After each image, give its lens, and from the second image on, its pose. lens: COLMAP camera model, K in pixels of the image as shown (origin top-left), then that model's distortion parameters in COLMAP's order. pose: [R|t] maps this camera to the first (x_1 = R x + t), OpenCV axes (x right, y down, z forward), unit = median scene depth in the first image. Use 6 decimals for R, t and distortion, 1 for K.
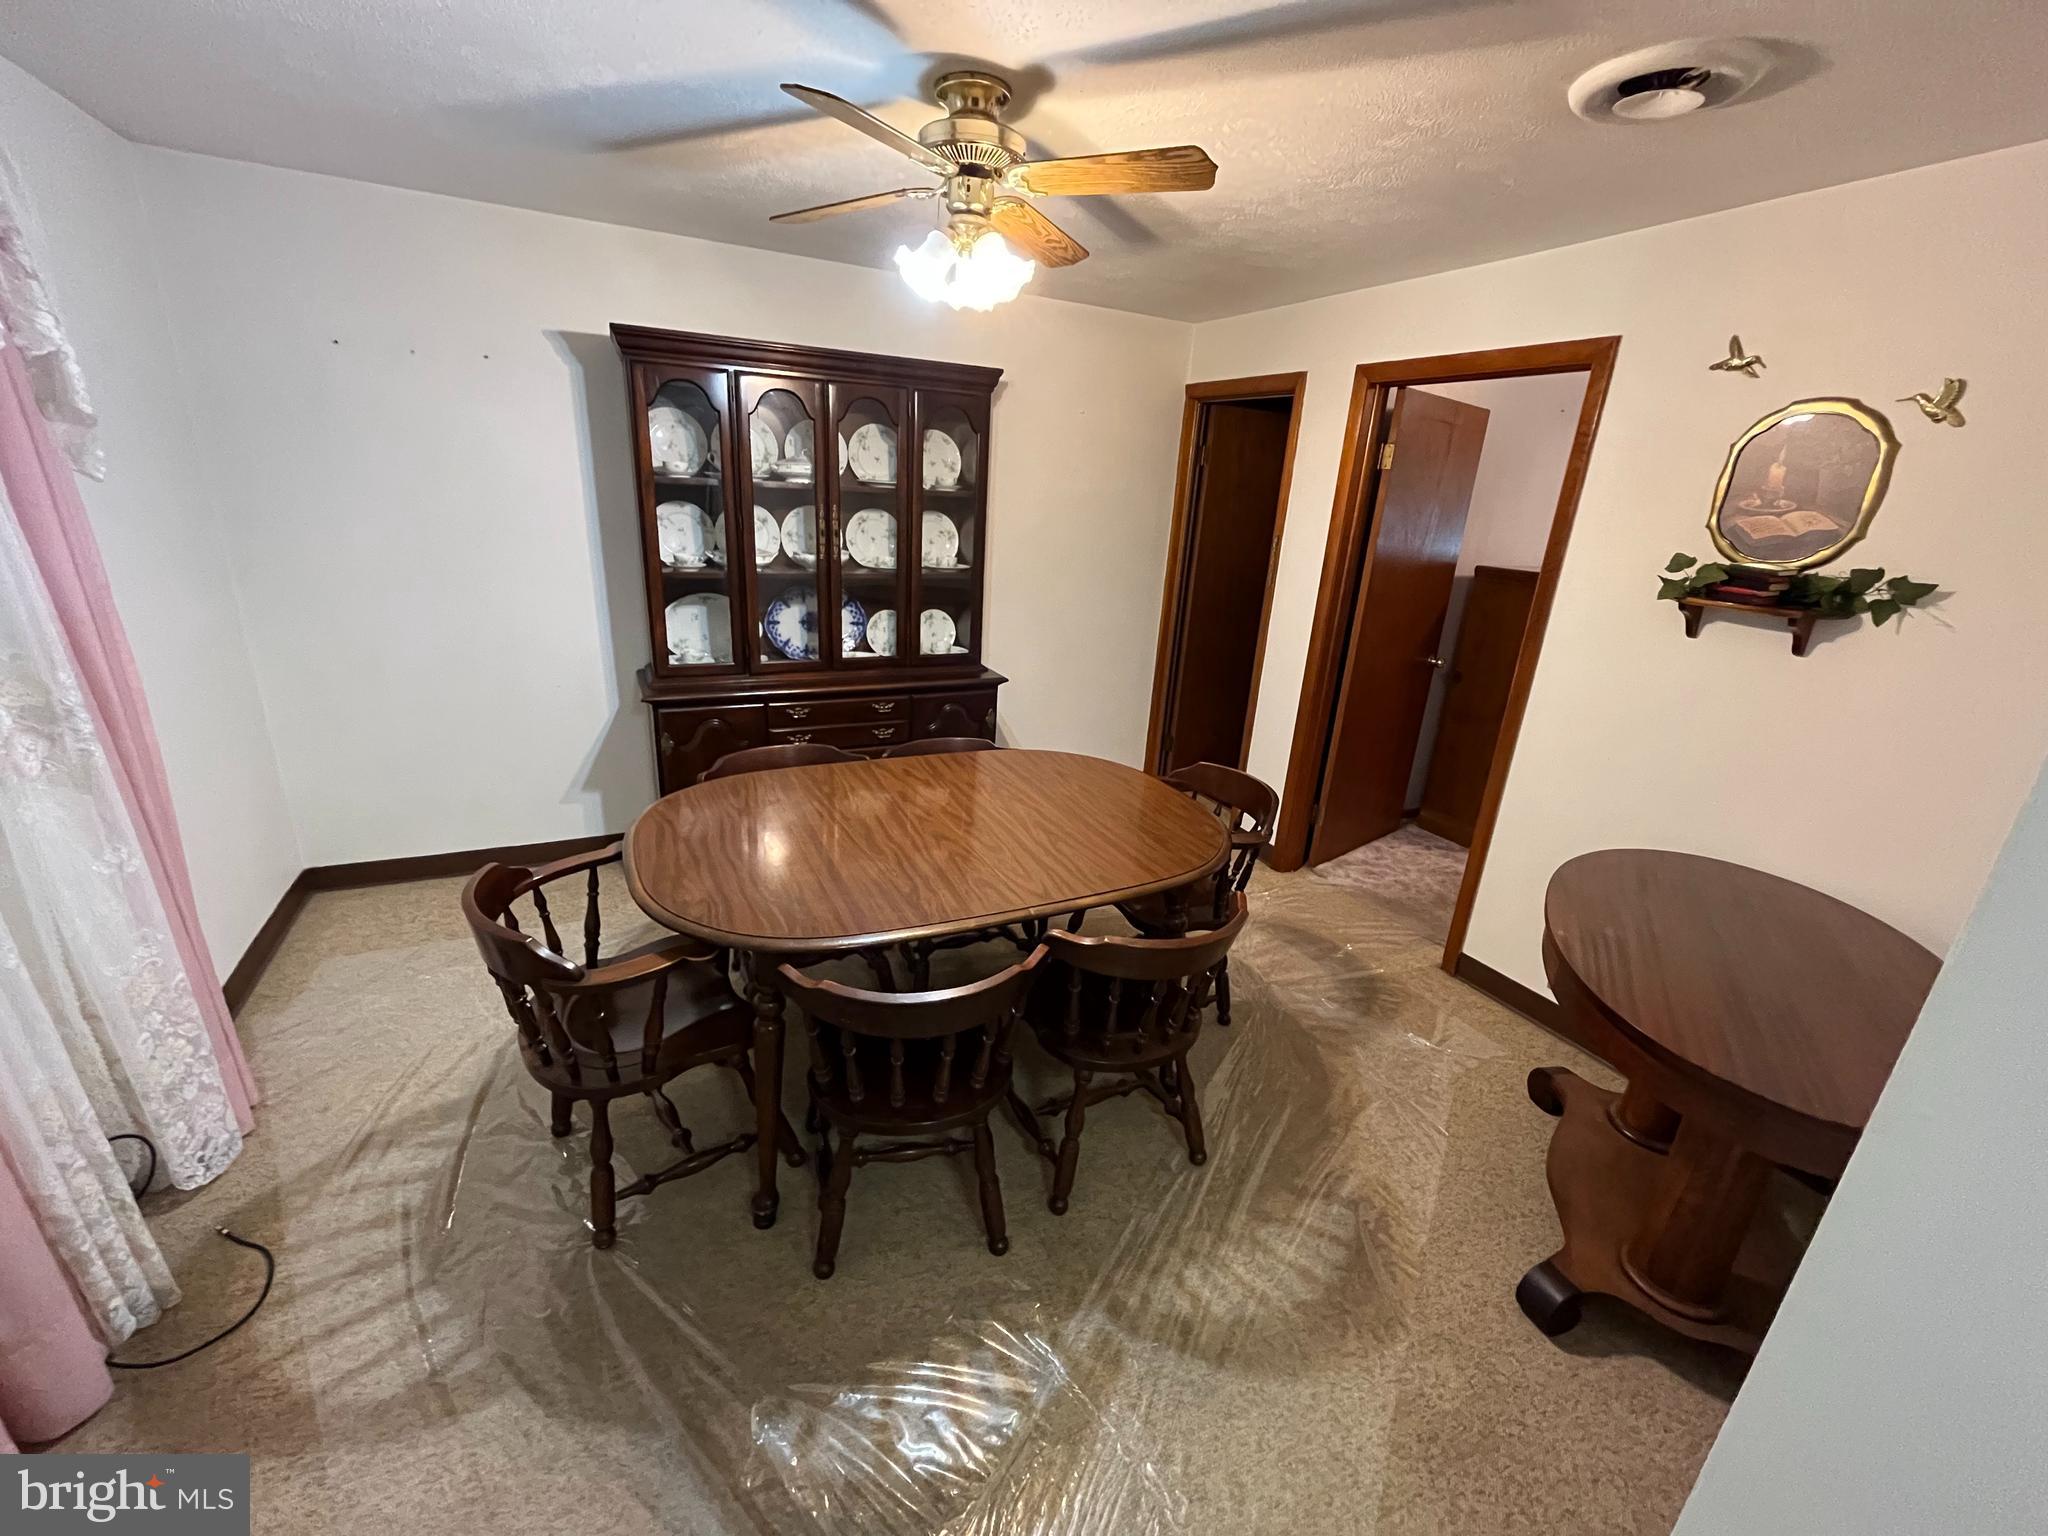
lens RADIAL K [[825.7, 0, 1018.1], [0, 825.7, 767.5], [0, 0, 1]] dist [-0.003997, -0.000383]
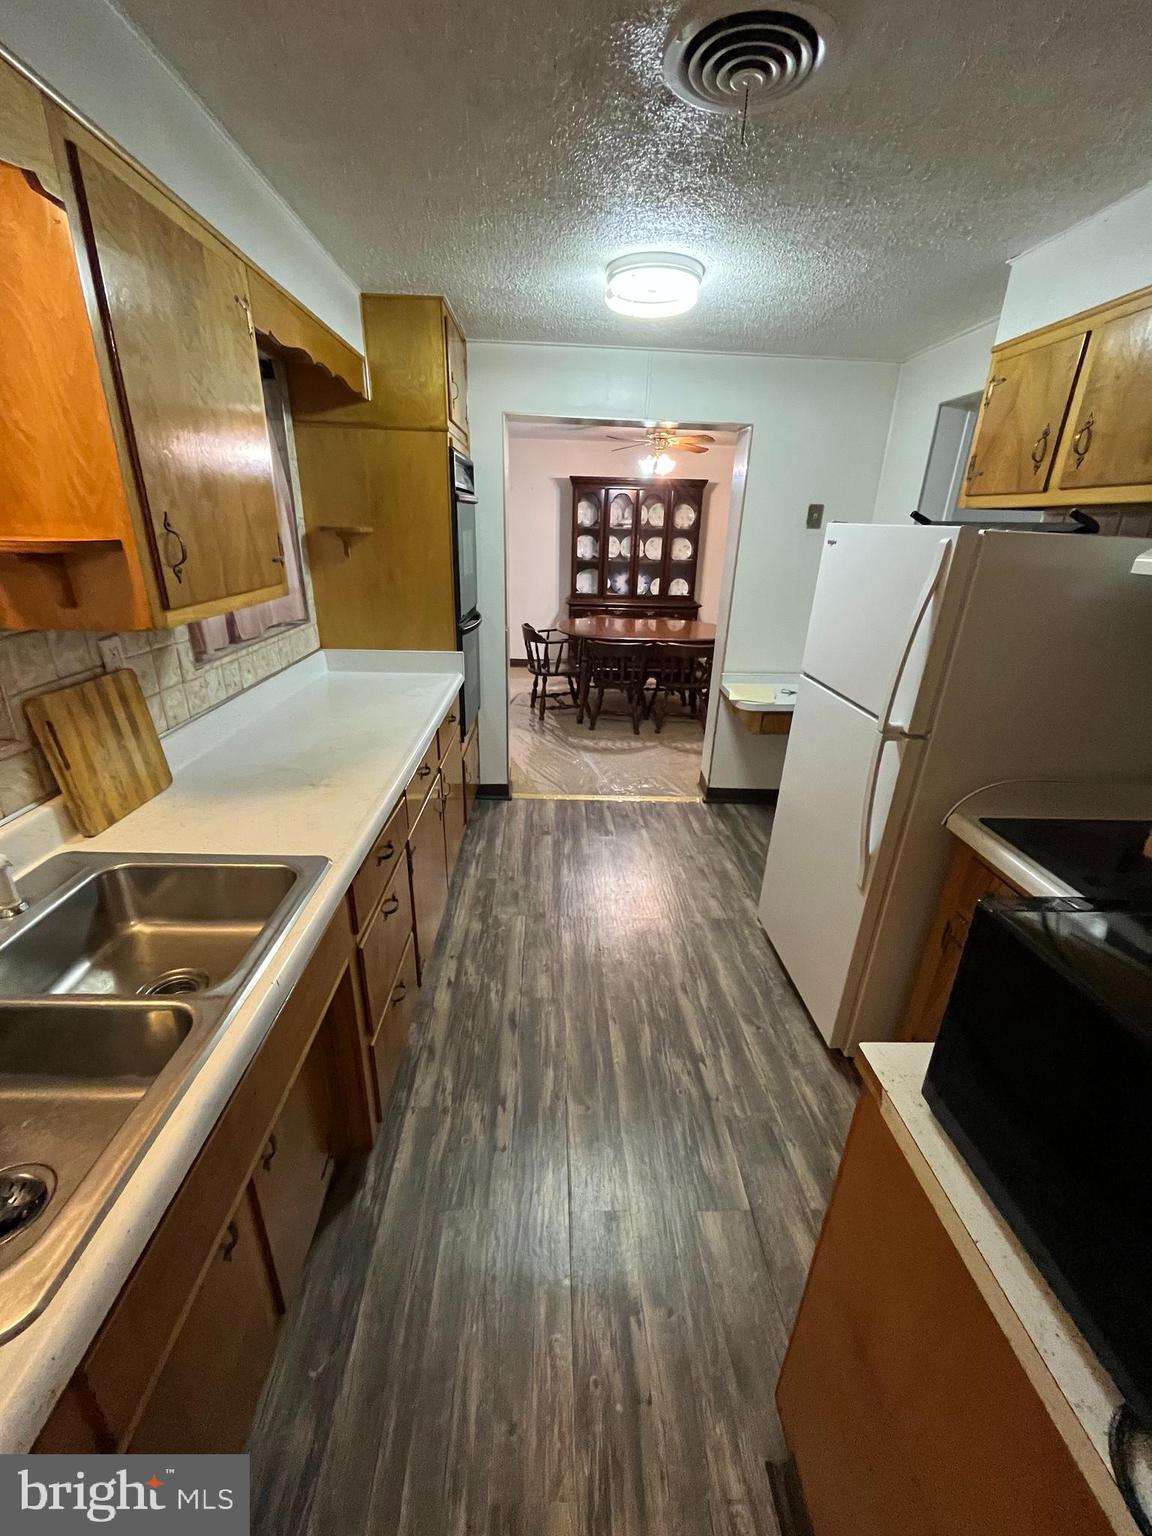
lens RADIAL K [[619.3, 0, 573.8], [0, 619.3, 768.0], [0, 0, 1]] dist [-0.003997, -0.000383]
pose [[0.910134, 0.119570, -0.396685, 0.470501], [-0.107185, 0.992808, 0.053335, 0.347220], [0.400209, -0.006024, 0.916404, -0.928776]]
